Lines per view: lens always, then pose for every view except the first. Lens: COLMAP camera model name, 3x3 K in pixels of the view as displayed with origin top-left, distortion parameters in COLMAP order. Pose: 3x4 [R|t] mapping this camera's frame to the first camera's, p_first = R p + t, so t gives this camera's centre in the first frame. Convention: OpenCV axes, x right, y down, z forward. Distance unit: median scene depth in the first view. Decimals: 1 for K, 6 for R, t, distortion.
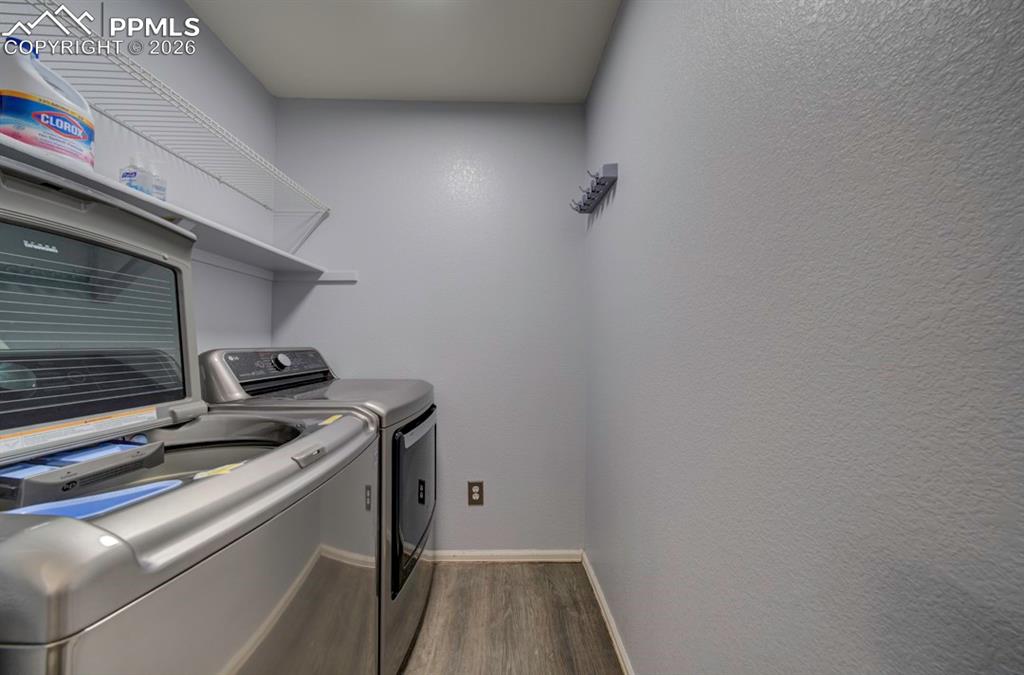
lens RADIAL K [[337.6, 0, 511.8], [0, 337.6, 339.3], [0, 0, 1]] dist [0.001661, 0.000136]
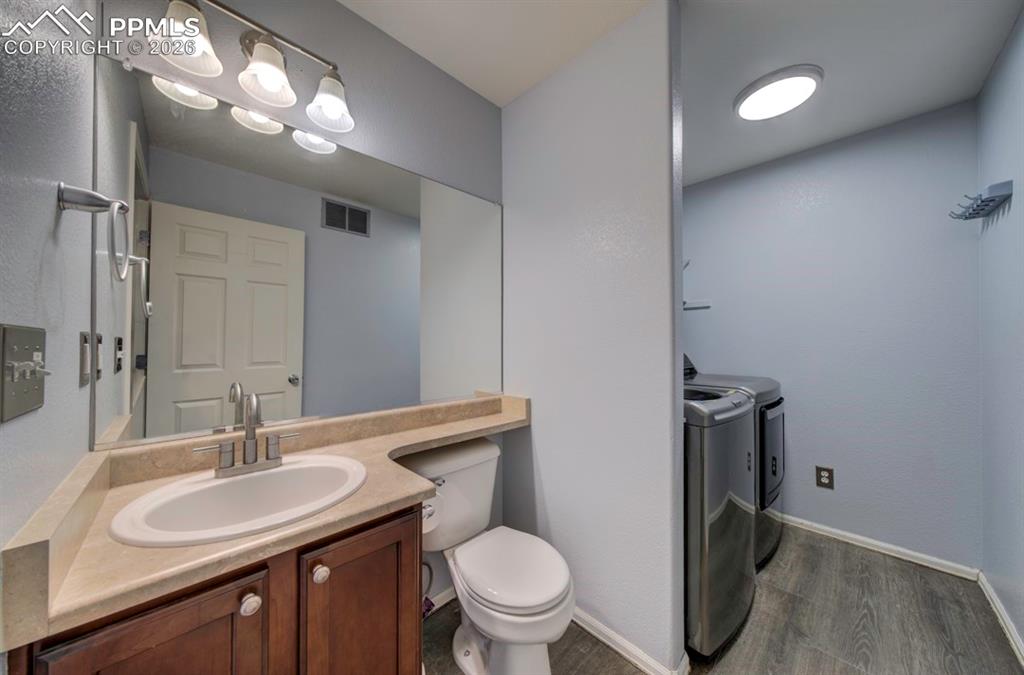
lens RADIAL K [[337.6, 0, 511.8], [0, 337.6, 339.3], [0, 0, 1]] dist [0.001661, 0.000136]
pose [[0.678211, -0.009313, -0.734808, 0.026752], [0.011845, 0.999928, -0.001740, -0.043522], [0.734772, -0.007523, 0.678273, -0.651425]]
